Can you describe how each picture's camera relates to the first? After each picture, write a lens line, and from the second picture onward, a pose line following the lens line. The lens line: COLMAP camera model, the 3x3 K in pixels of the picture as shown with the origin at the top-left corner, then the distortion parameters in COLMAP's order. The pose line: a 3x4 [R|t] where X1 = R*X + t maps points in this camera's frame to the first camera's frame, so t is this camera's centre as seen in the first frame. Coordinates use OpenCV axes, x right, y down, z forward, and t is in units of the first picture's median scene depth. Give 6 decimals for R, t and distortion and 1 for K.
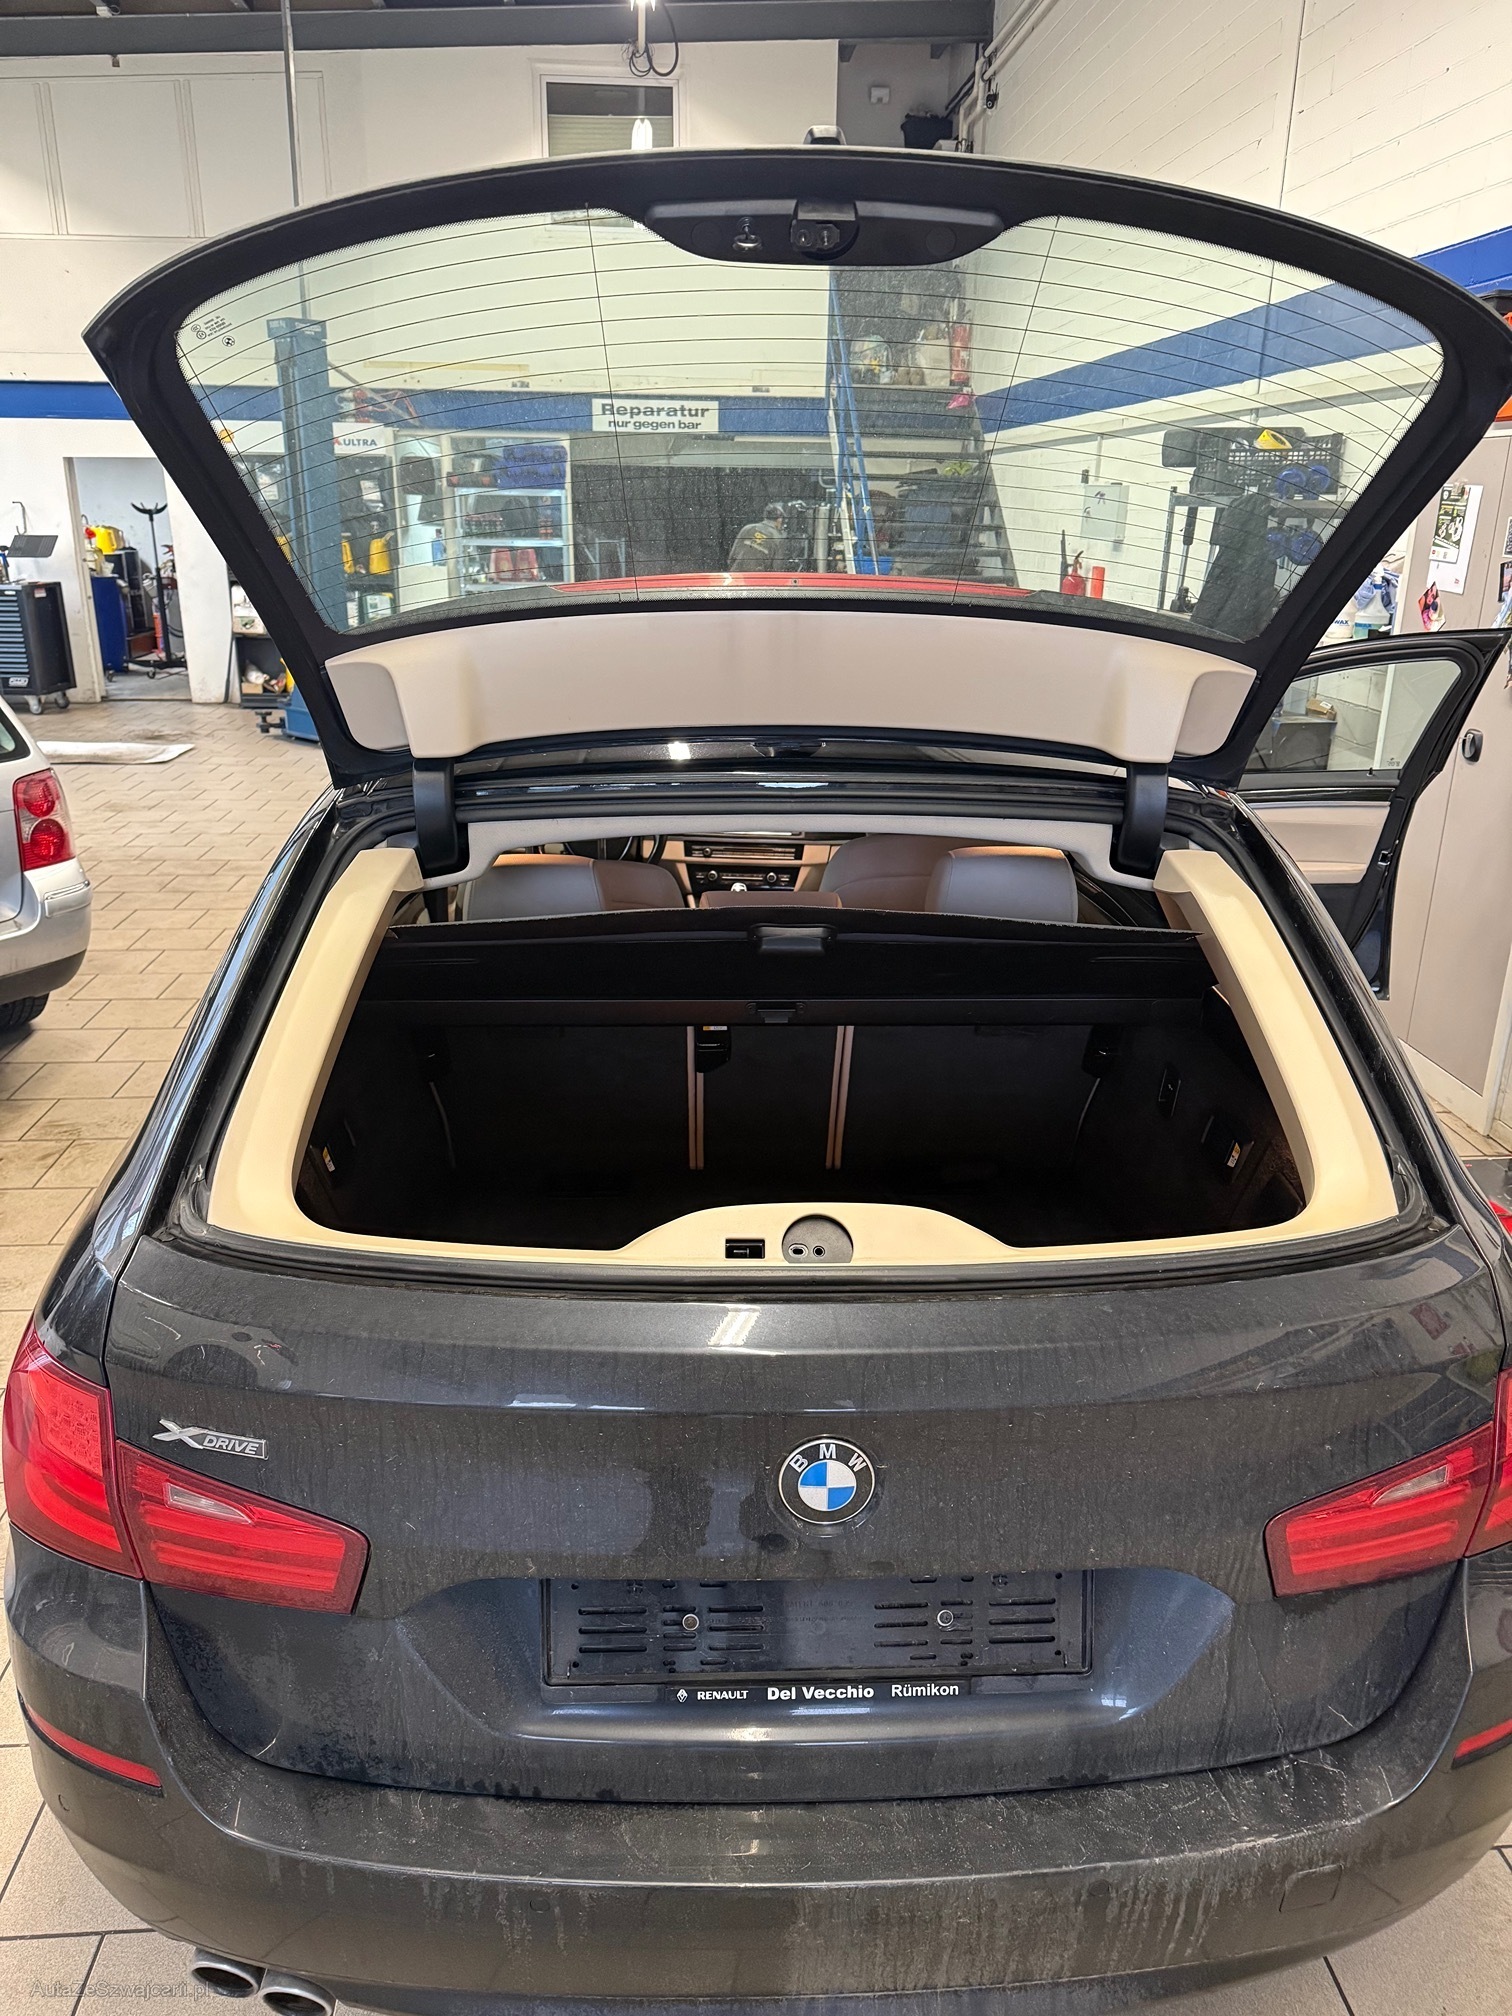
lens RADIAL K [[1413.8, 0, 758.7], [0, 1413.8, 1006.6], [0, 0, 1]] dist [-0.000137, -0.020215]
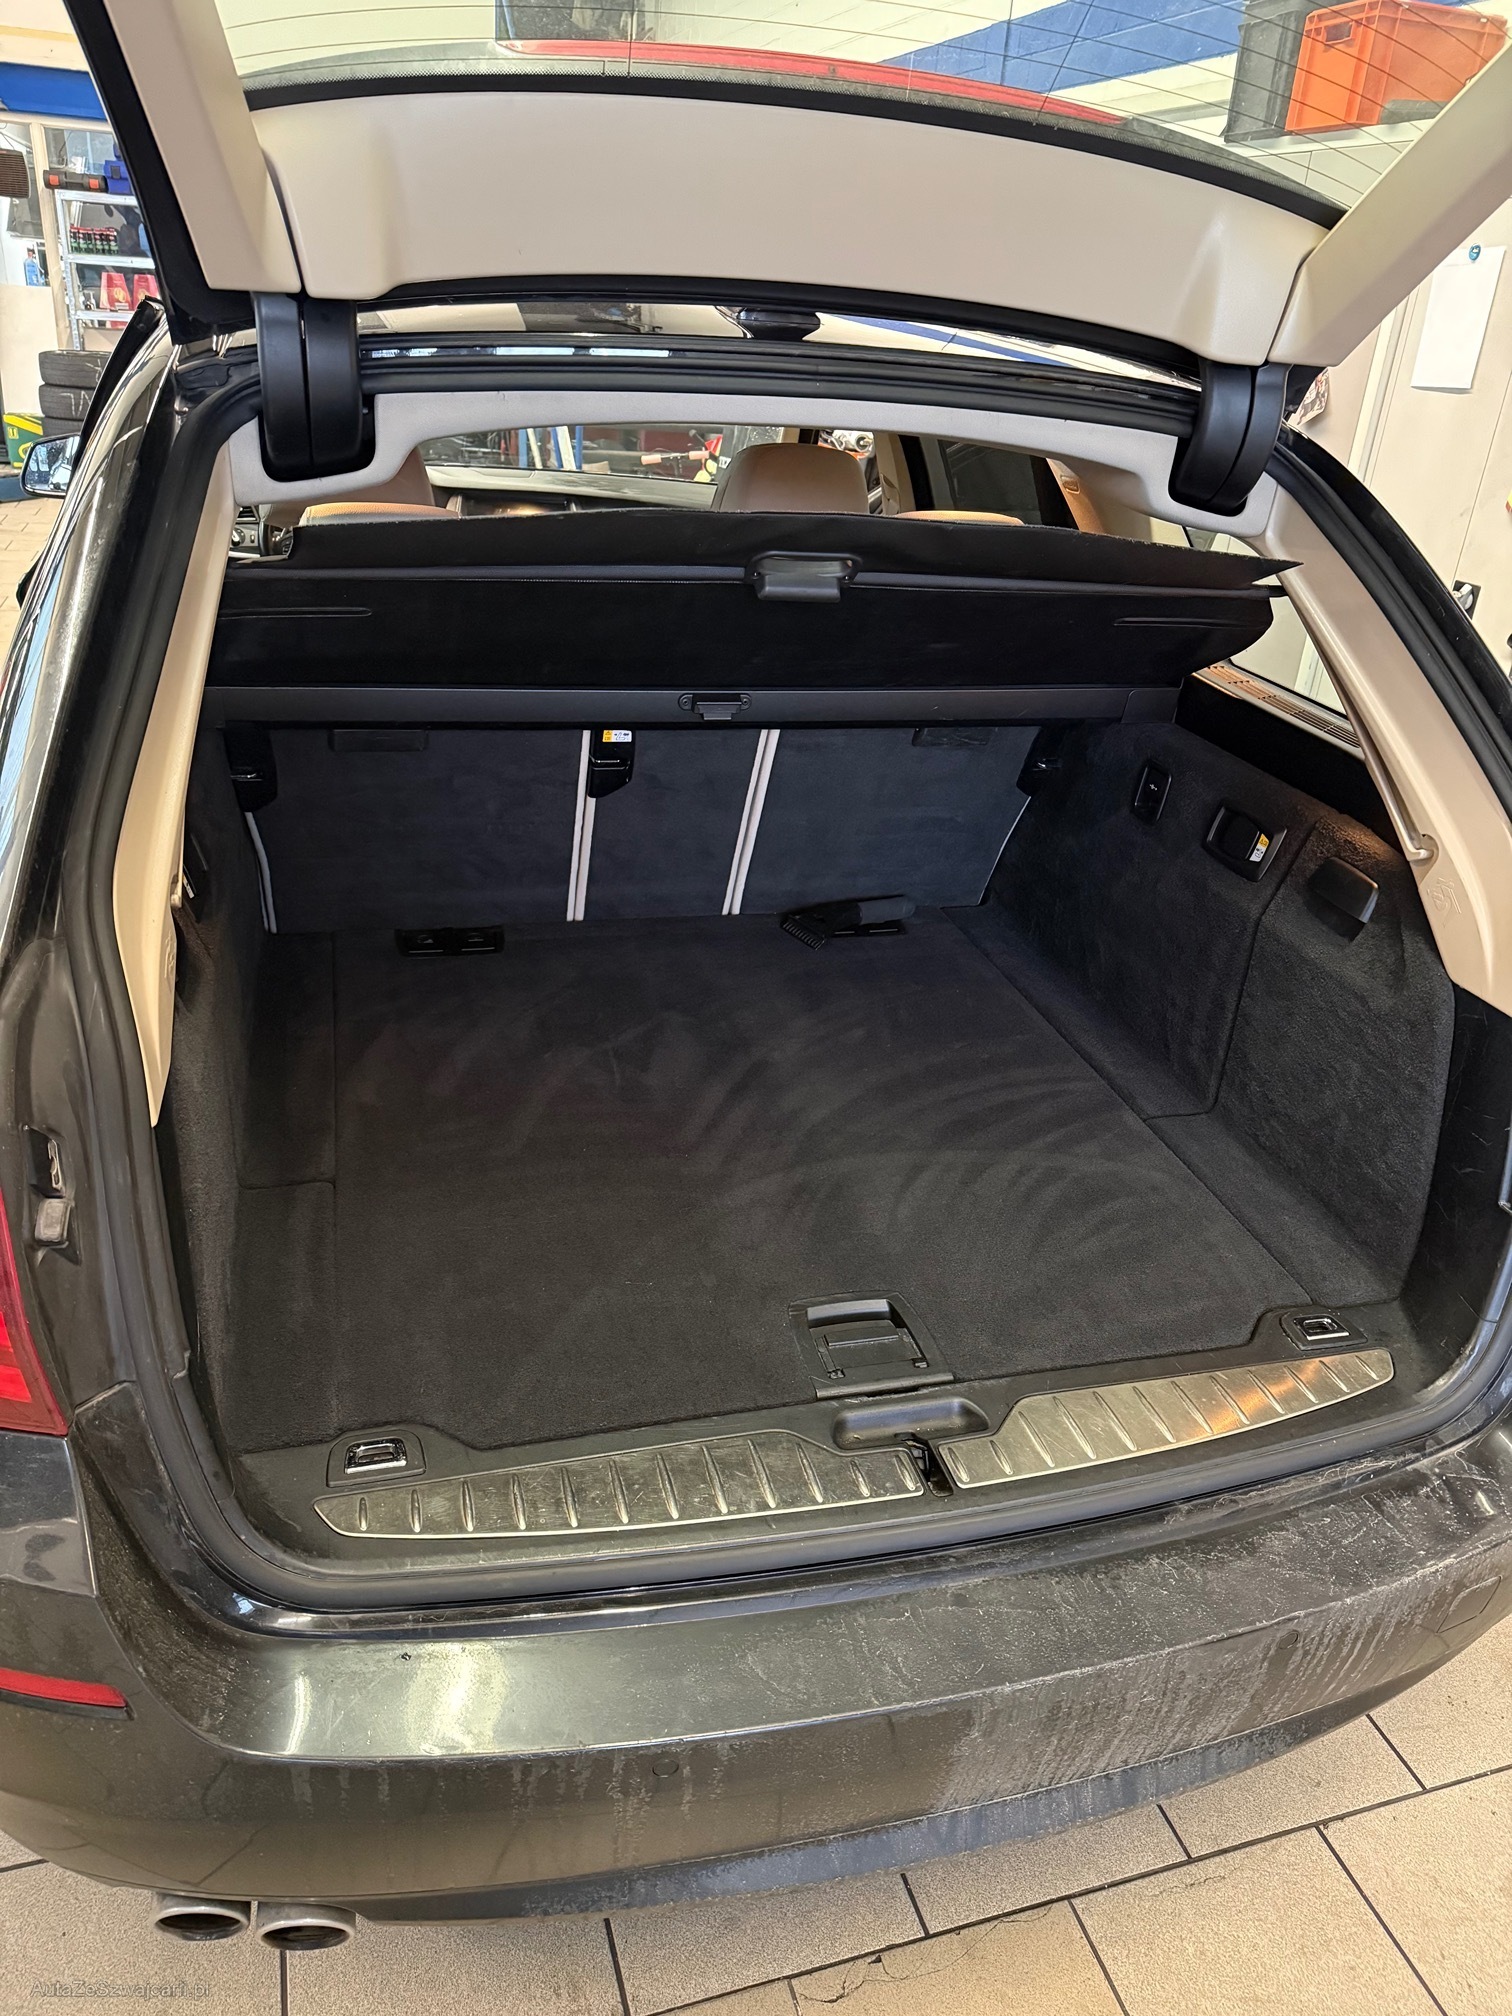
lens RADIAL K [[1413.8, 0, 752.8], [0, 1413.8, 1015.5], [0, 0, 1]] dist [-0.000137, -0.020215]
pose [[0.971835, -0.050653, 0.230155, -0.252227], [0.018520, 0.990022, 0.139687, 0.106416], [-0.234934, -0.131491, 0.963076, 0.268966]]
